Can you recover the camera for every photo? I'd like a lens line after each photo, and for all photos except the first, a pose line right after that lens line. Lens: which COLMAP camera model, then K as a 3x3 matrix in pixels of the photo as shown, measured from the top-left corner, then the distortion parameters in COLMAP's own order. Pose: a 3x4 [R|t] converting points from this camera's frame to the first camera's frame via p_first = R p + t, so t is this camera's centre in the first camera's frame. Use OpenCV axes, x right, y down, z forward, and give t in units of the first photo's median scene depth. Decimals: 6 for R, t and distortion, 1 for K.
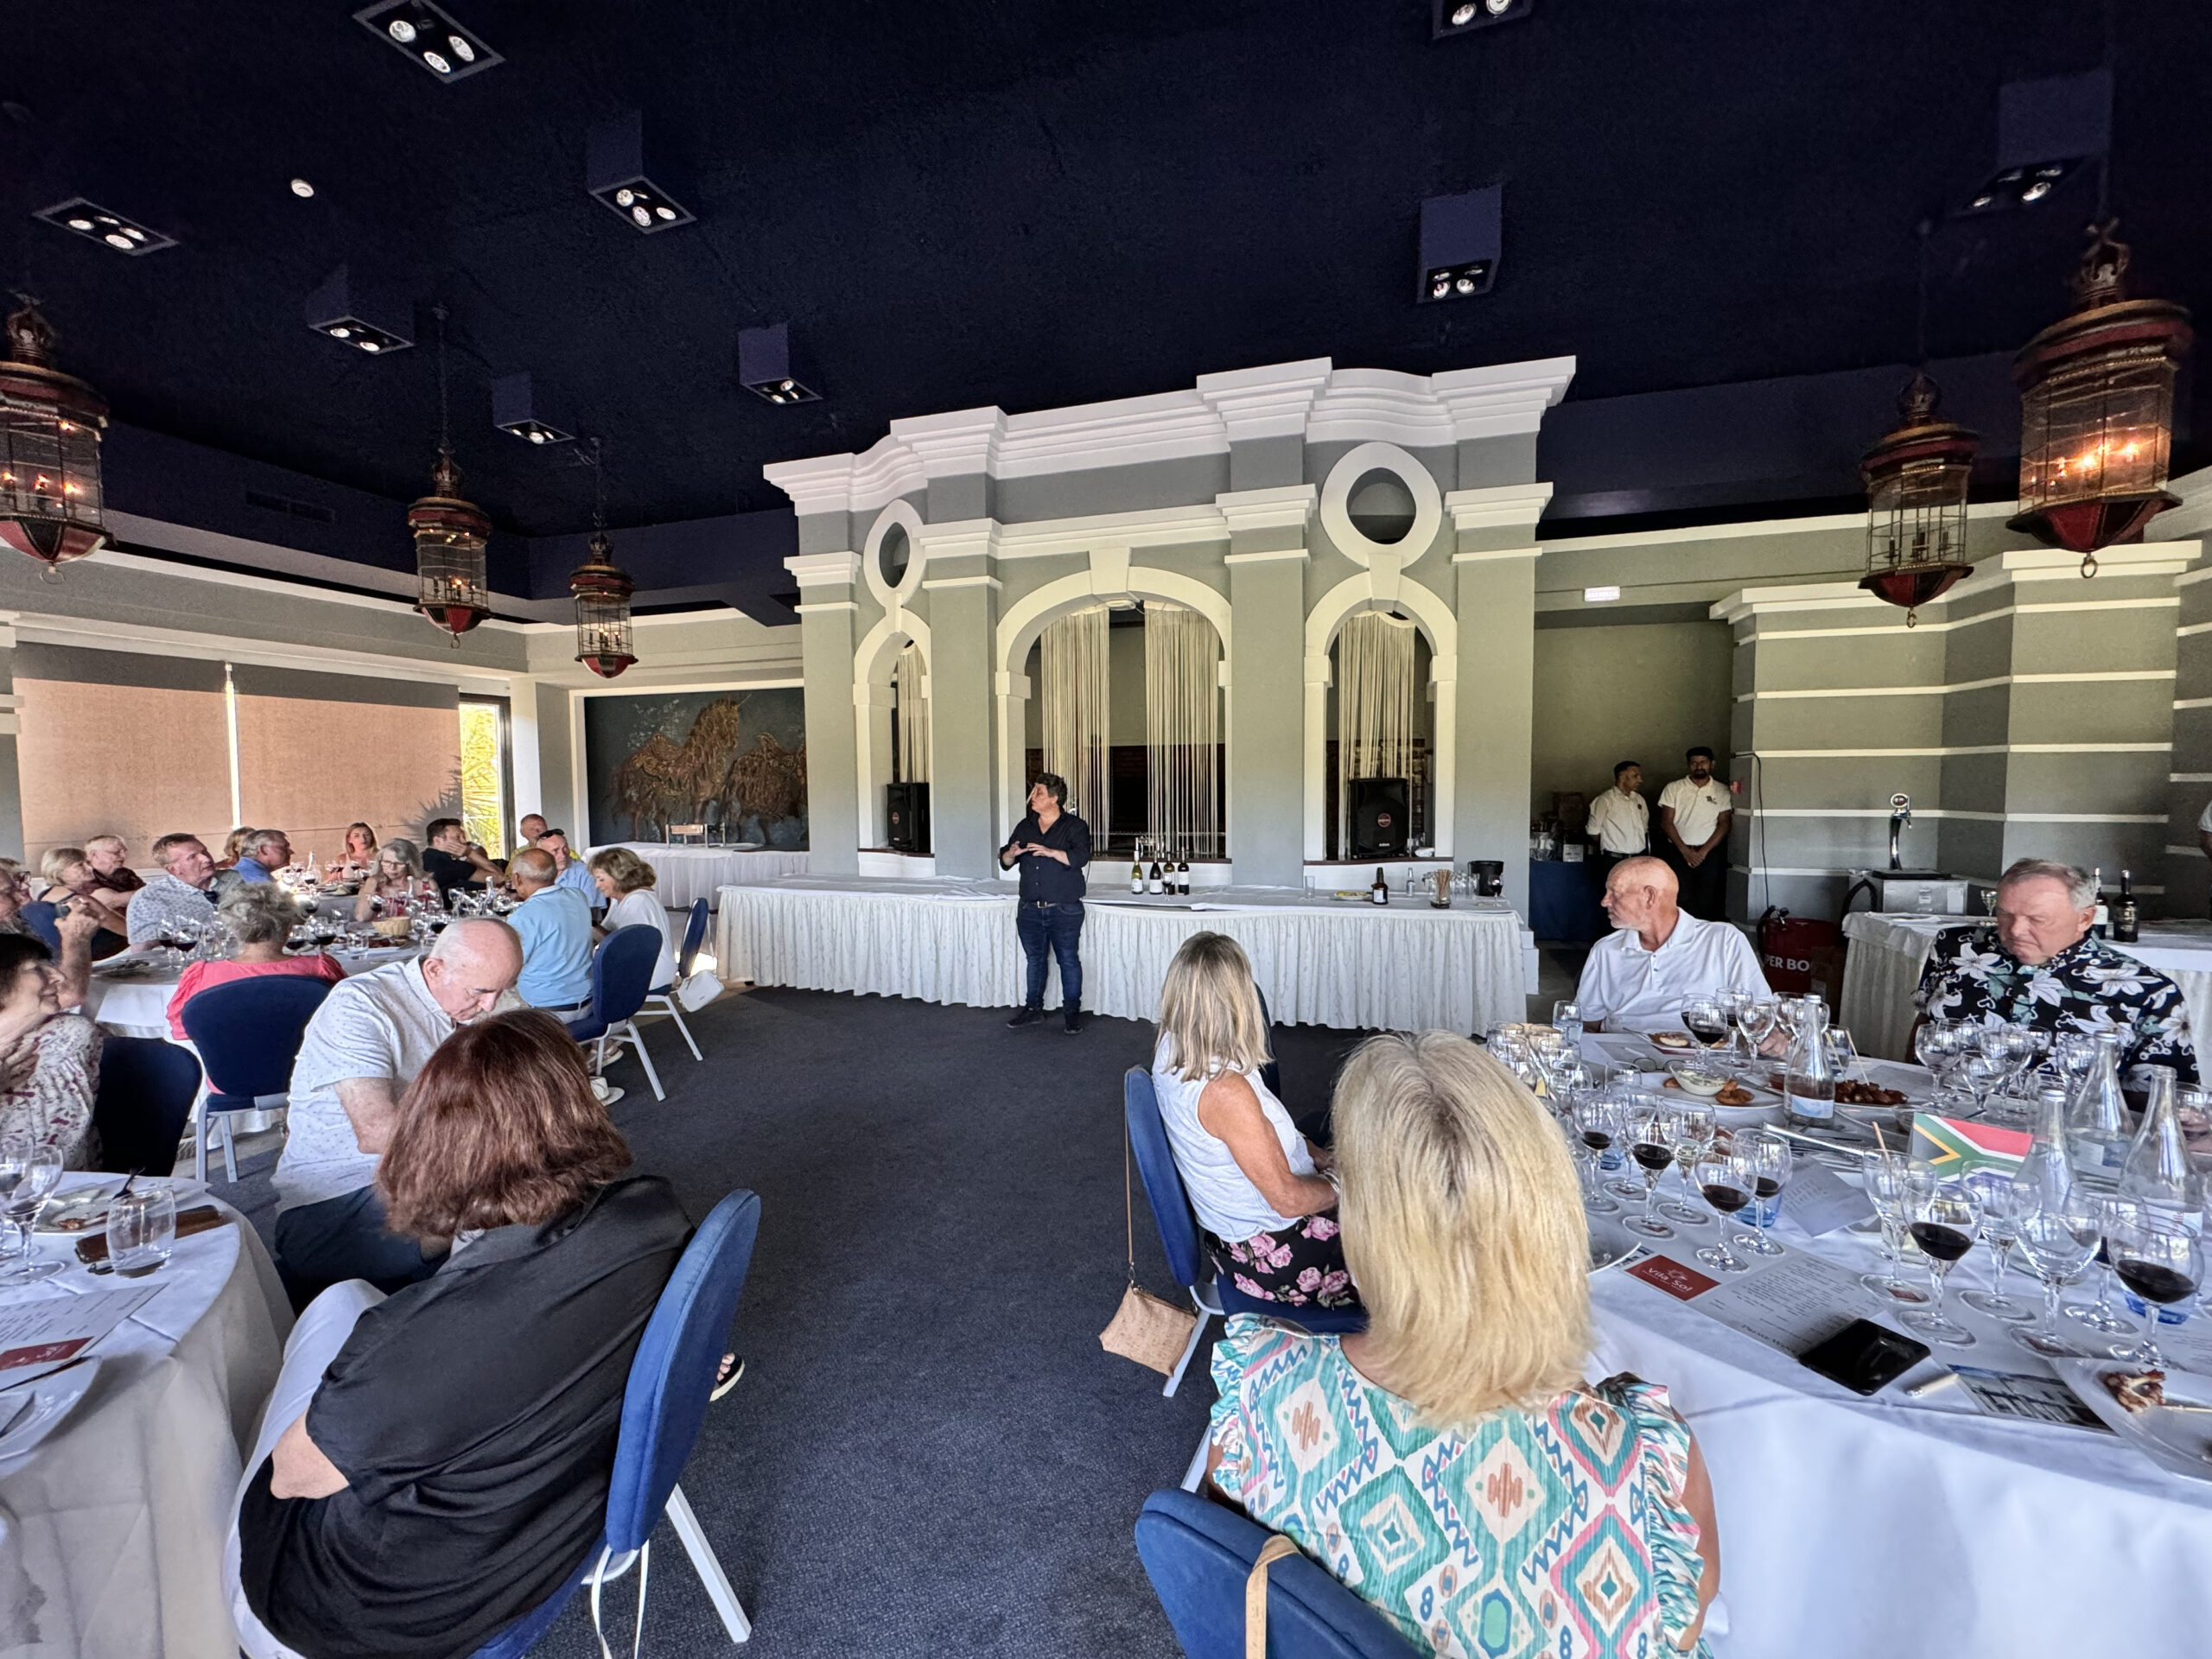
lens RADIAL K [[874.2, 0, 1106.0], [0, 874.2, 829.5], [0, 0, 1]] dist [-0.001724, -0.000305]
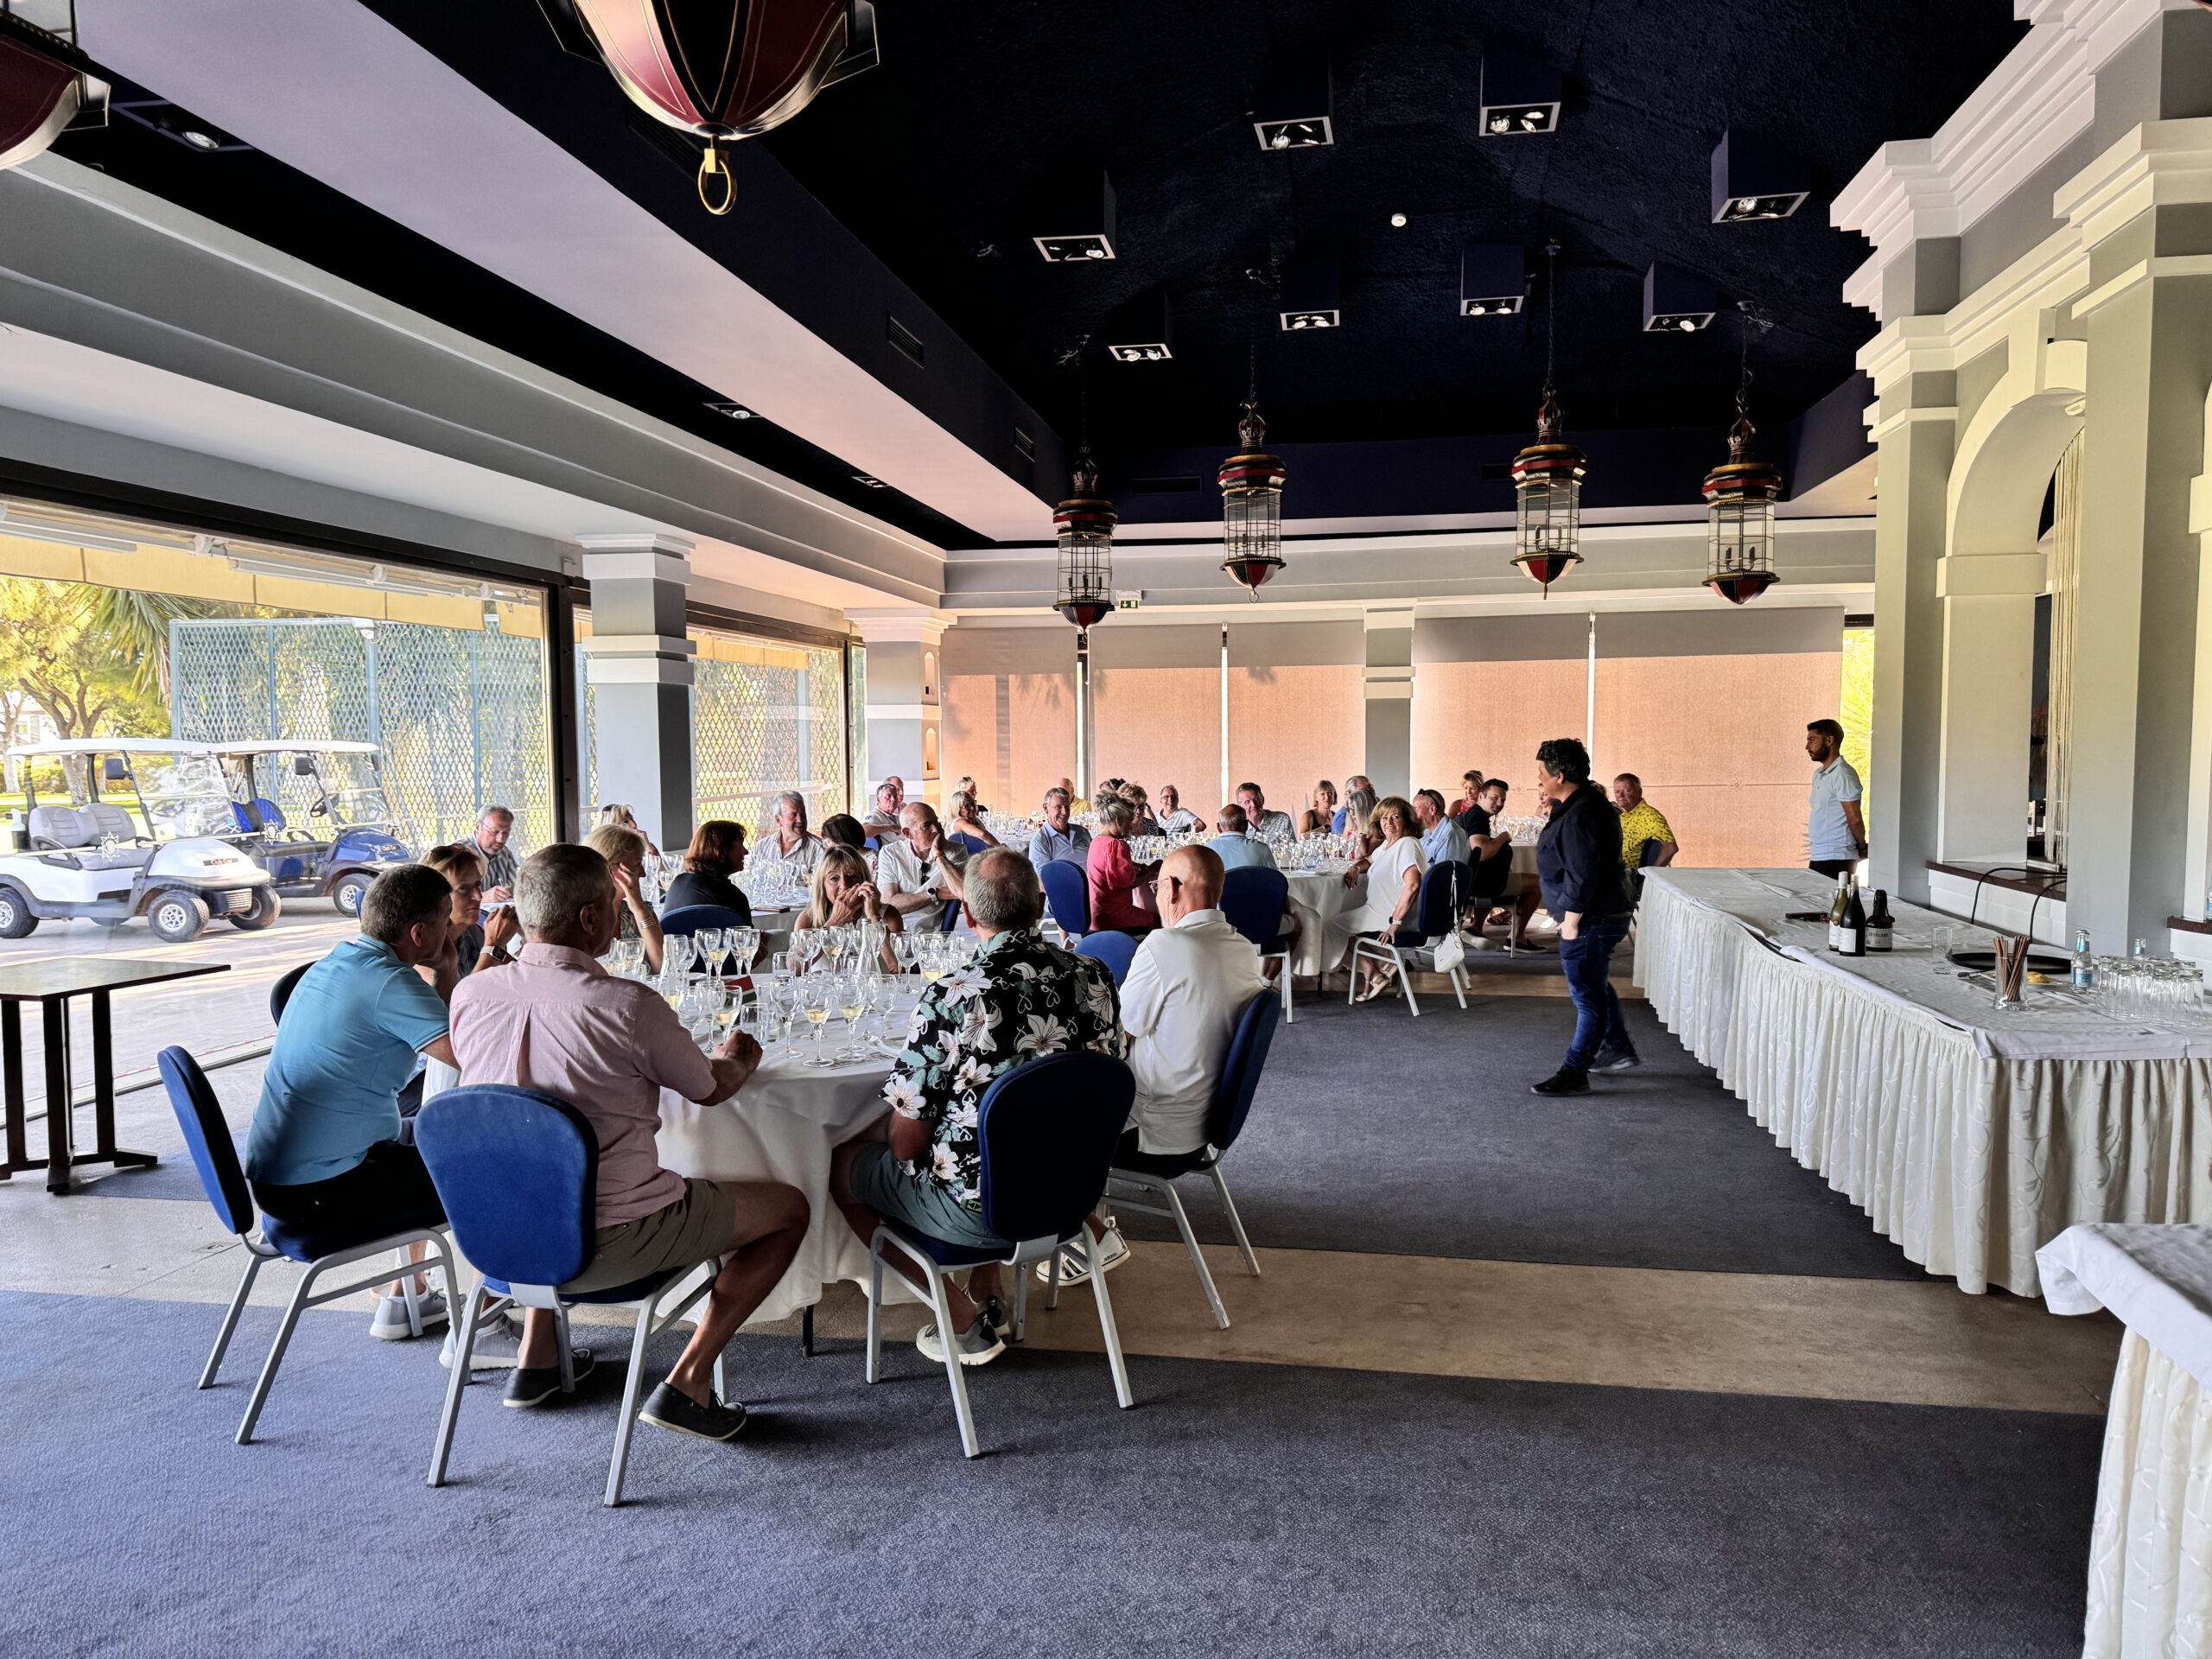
lens RADIAL K [[1566.3, 0, 1156.6], [0, 1566.3, 864.3], [0, 0, 1]] dist [0.098442, -0.216396]
pose [[0.151331, 0.081306, -0.985134, 0.899156], [-0.038867, 0.996330, 0.076259, -0.030441], [0.987719, 0.026749, 0.153936, 0.304578]]
